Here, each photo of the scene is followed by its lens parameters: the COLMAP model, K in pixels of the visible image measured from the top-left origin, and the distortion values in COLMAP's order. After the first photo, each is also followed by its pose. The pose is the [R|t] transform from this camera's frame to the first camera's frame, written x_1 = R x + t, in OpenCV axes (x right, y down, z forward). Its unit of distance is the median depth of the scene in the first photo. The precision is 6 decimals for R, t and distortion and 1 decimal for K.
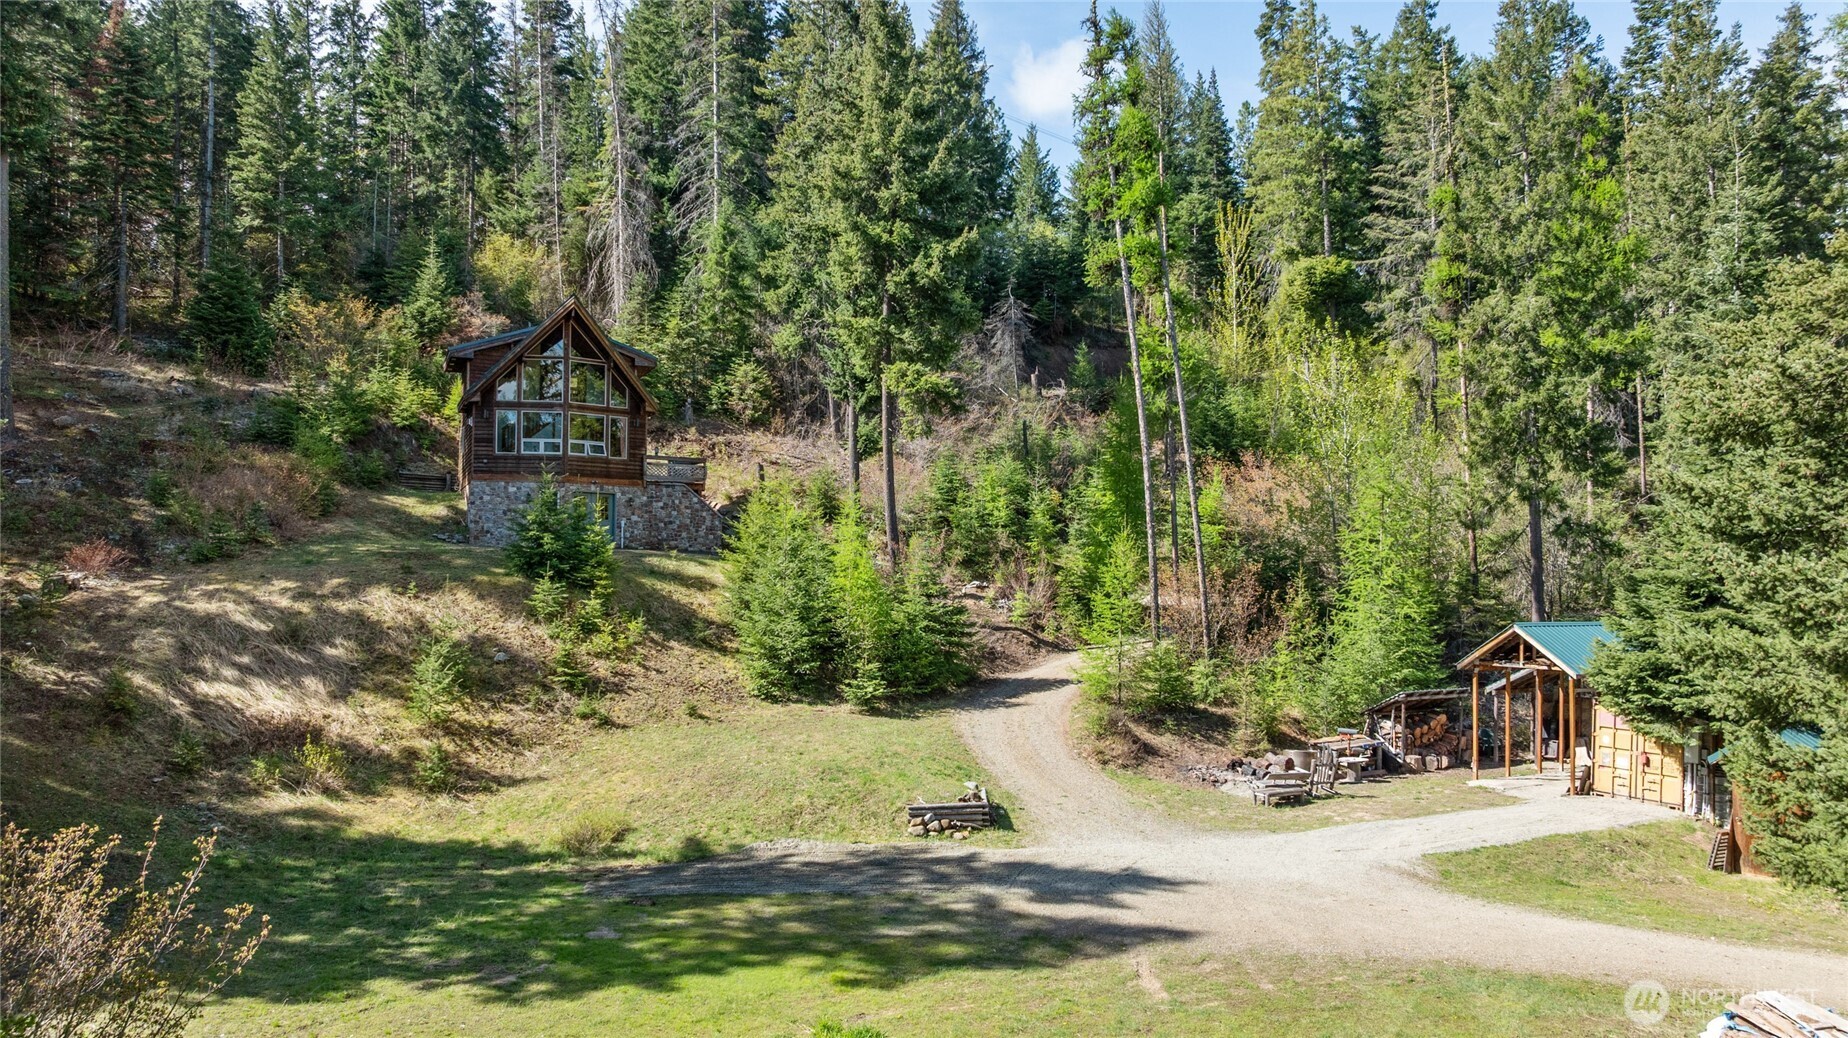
lens RADIAL K [[1401.0, 0, 921.8], [0, 1401.0, 600.6], [0, 0, 1]] dist [-0.005164, -0.001703]
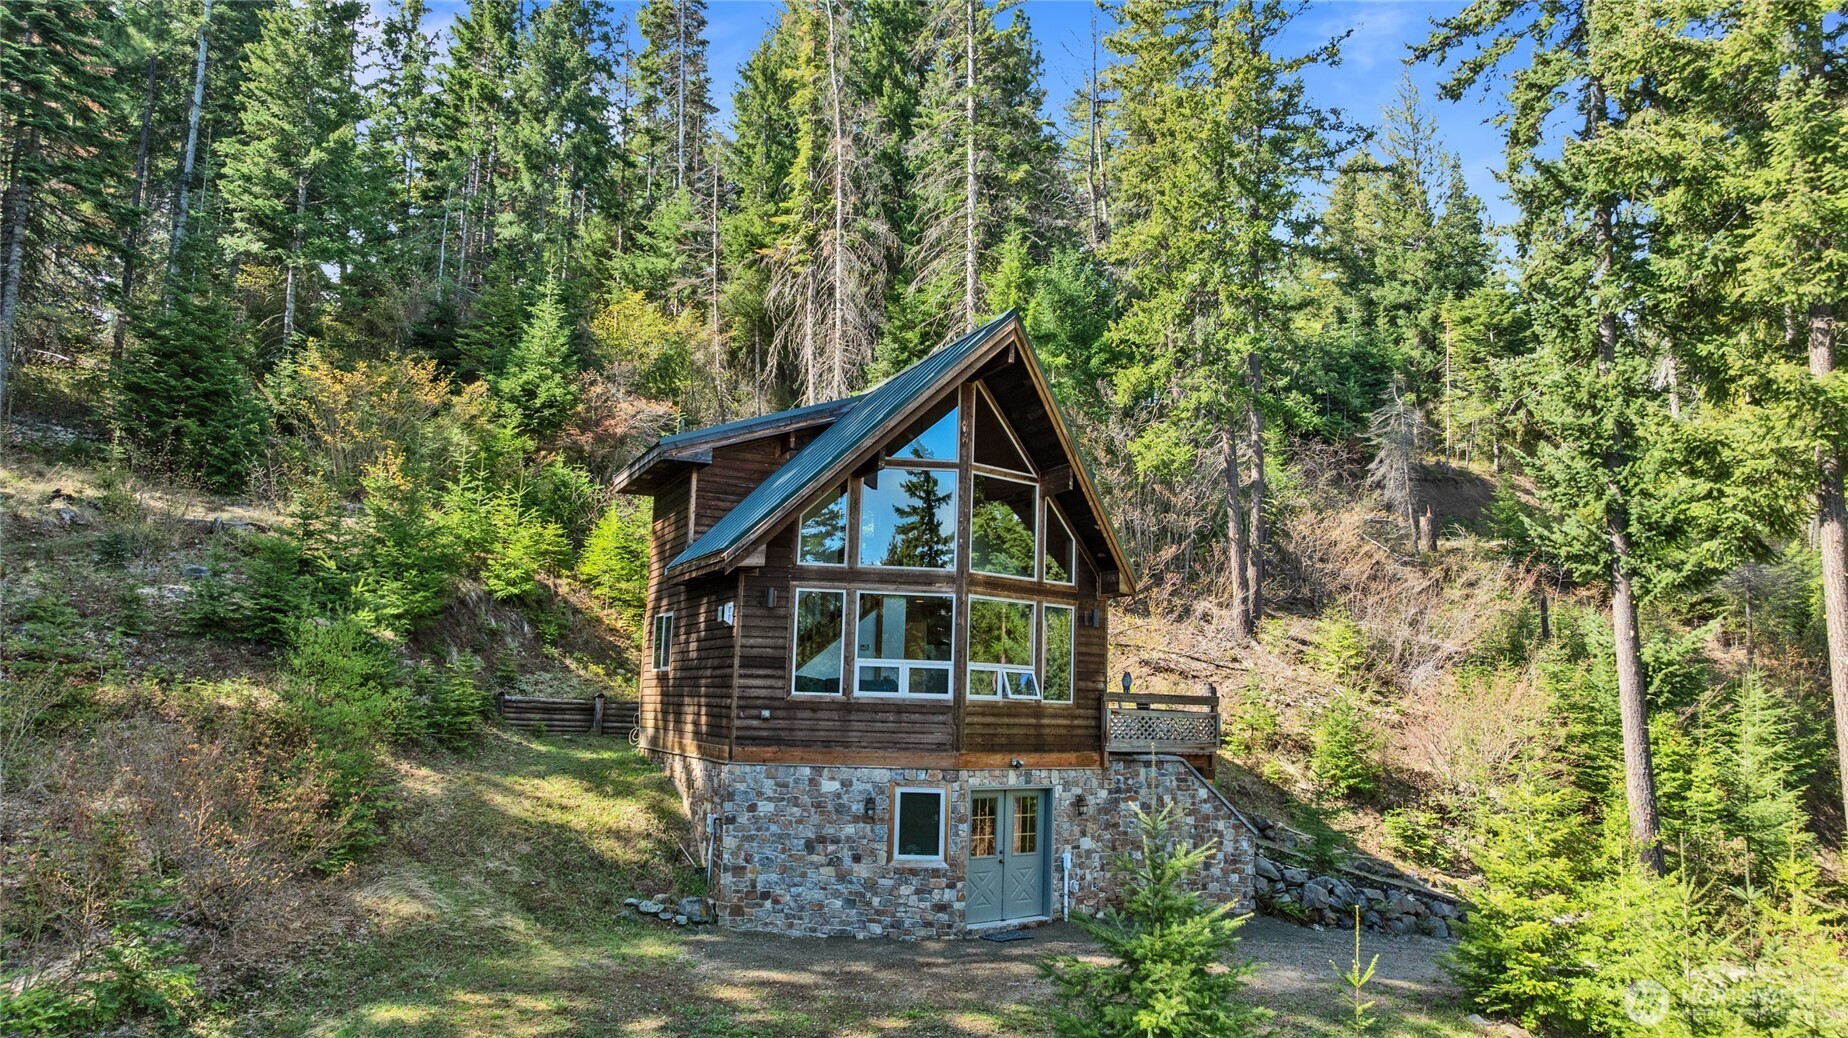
lens RADIAL K [[1298.3, 0, 924.0], [0, 1298.3, 519.0], [0, 0, 1]] dist [-0.028390, -0.000943]
pose [[0.998852, 0.023216, 0.041904, -0.216099], [-0.016643, 0.988407, -0.150910, -0.075952], [-0.044922, 0.150039, 0.987659, 0.473610]]
